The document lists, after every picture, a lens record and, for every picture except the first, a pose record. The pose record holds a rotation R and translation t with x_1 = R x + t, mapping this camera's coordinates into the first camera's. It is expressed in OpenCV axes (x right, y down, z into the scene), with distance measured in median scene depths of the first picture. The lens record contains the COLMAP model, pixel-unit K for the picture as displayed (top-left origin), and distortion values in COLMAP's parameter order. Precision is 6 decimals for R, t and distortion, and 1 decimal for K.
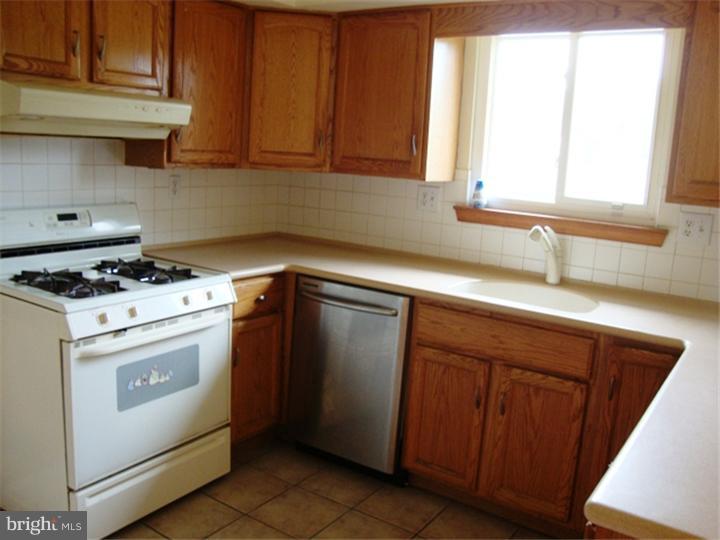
lens RADIAL K [[655.6, 0, 360.0], [0, 655.6, 270.0], [0, 0, 1]] dist [-0.179179, 0.182836]
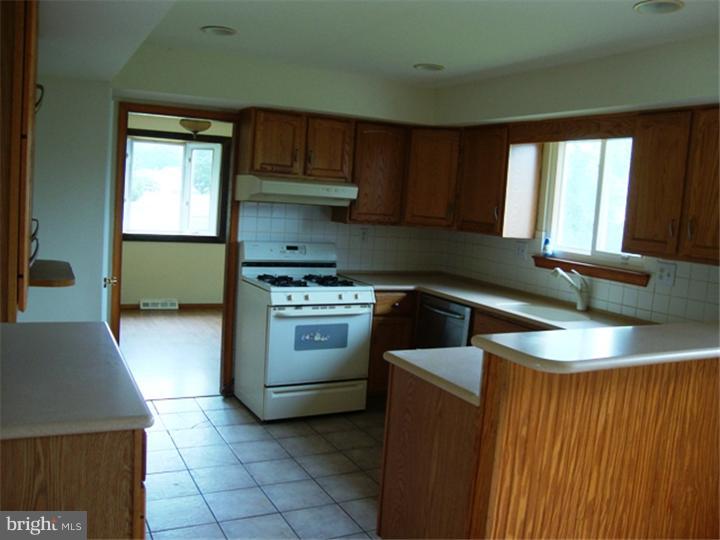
lens RADIAL K [[655.6, 0, 360.0], [0, 655.6, 270.0], [0, 0, 1]] dist [-0.179179, 0.182836]
pose [[0.883624, 0.055631, -0.464880, 0.559647], [-0.103474, 0.991567, -0.078020, 0.100563], [0.456619, 0.117043, 0.881930, -0.523038]]
